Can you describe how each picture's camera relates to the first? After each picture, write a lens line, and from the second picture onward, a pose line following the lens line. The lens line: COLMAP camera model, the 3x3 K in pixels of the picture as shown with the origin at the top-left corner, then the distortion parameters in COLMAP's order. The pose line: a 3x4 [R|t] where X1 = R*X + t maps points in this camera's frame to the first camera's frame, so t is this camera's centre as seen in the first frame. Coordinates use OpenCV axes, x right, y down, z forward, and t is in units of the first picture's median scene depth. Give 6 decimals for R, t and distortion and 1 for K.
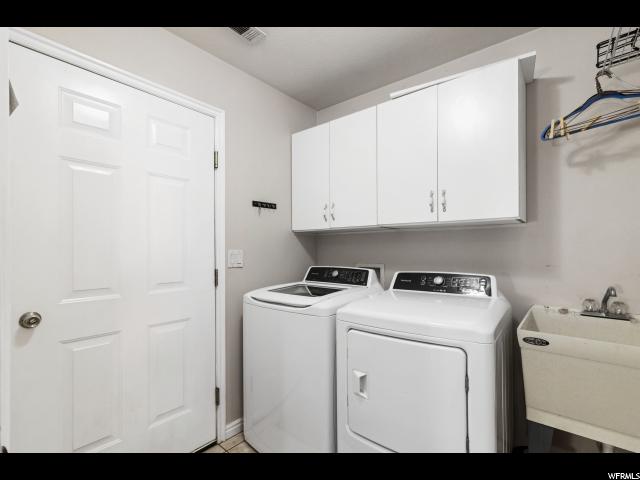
lens RADIAL K [[301.0, 0, 320.0], [0, 301.0, 240.0], [0, 0, 1]] dist [0.001146, 0.000087]
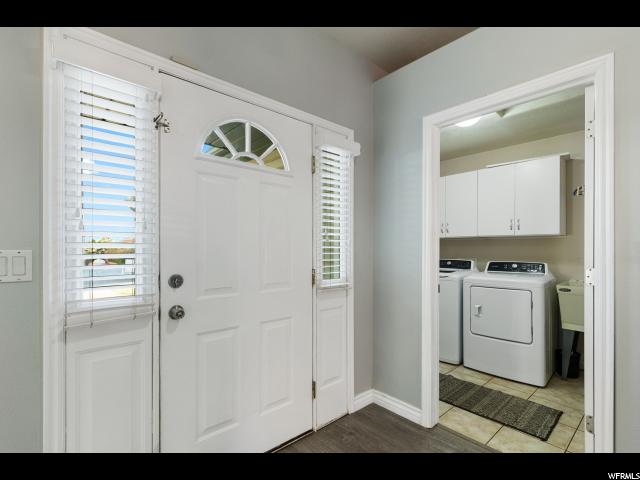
lens RADIAL K [[301.0, 0, 320.0], [0, 301.0, 240.0], [0, 0, 1]] dist [0.001146, 0.000087]
pose [[0.989022, 0.005315, -0.147669, -0.556607], [-0.006062, 0.999971, -0.004610, -0.013131], [0.147641, 0.005454, 0.989026, -1.090396]]
